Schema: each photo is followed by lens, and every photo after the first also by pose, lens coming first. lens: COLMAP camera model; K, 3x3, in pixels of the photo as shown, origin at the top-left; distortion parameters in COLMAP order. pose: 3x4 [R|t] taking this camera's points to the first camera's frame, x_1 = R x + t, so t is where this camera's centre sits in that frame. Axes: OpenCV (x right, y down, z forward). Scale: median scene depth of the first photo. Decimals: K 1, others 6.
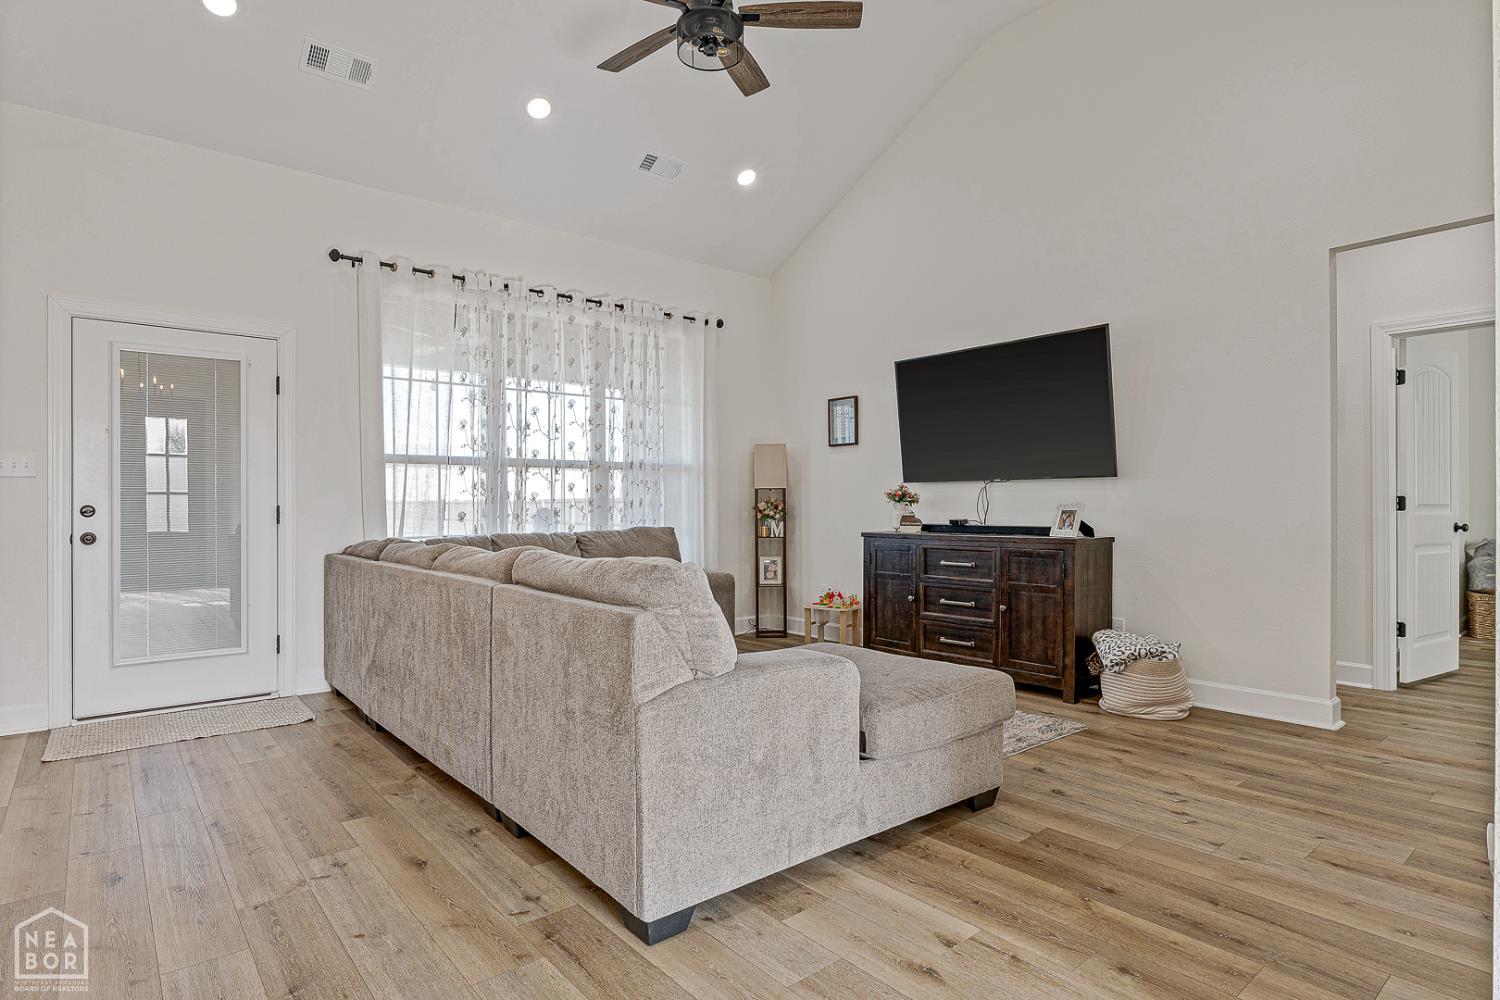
lens RADIAL K [[799.2, 0, 734.3], [0, 799.2, 500.0], [0, 0, 1]] dist [-0.018990, -0.000321]
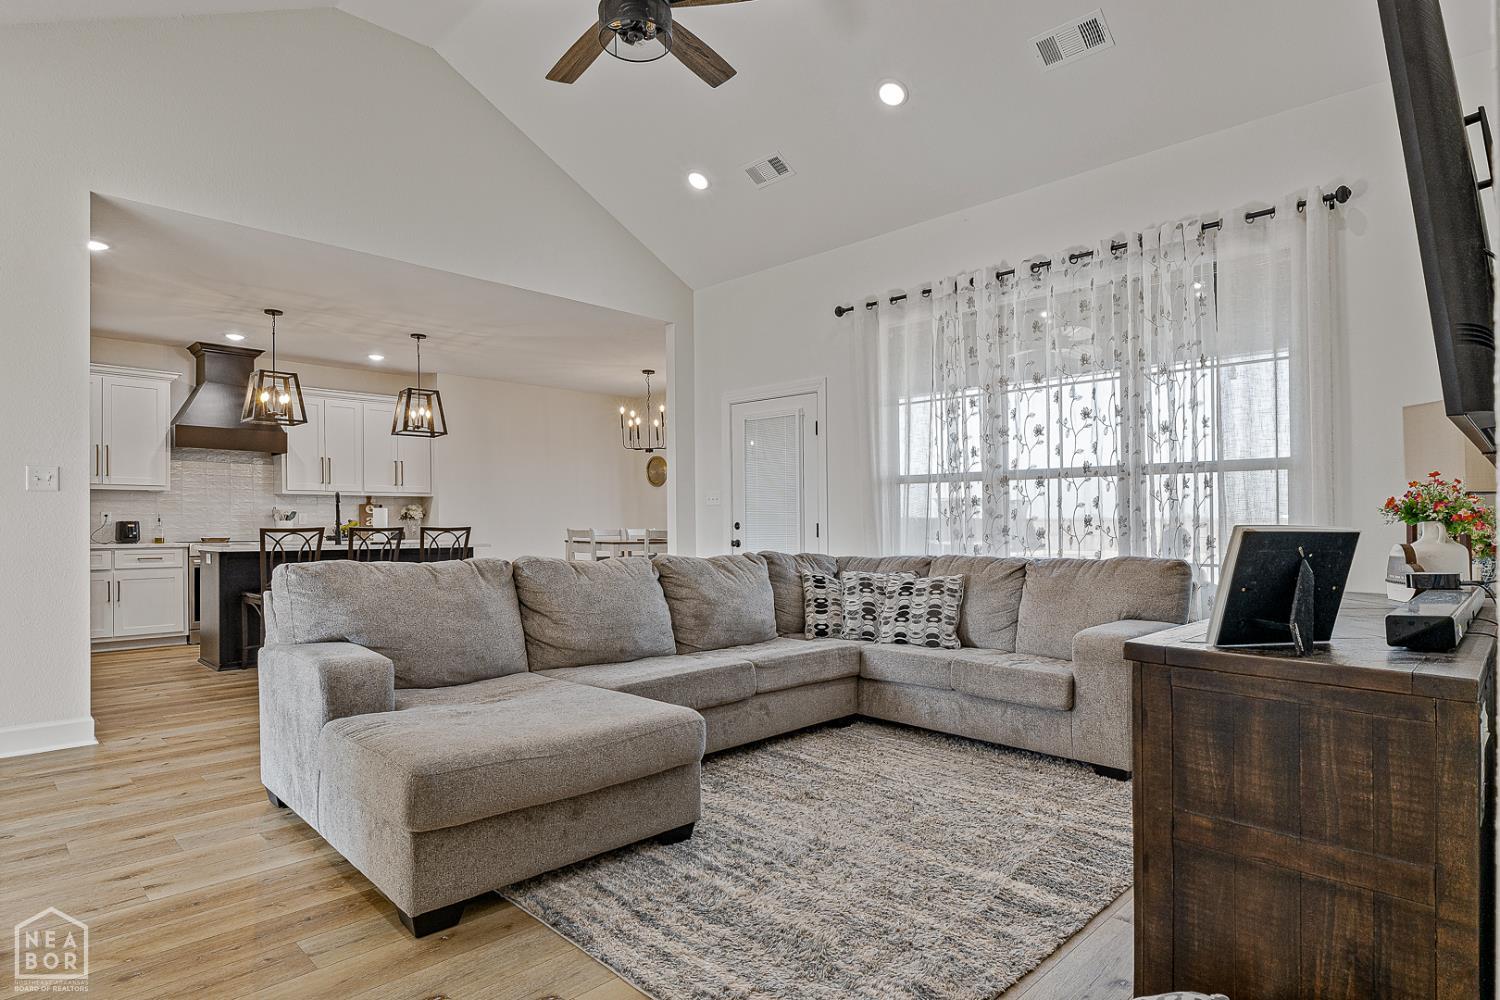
lens RADIAL K [[793.7, 0, 751.6], [0, 793.7, 514.8], [0, 0, 1]] dist [-0.002177, 0.000127]
pose [[0.107852, -0.003990, -0.994159, 0.560407], [0.003893, 0.999986, -0.003591, -0.001519], [0.994159, -0.003483, 0.107866, 0.633203]]
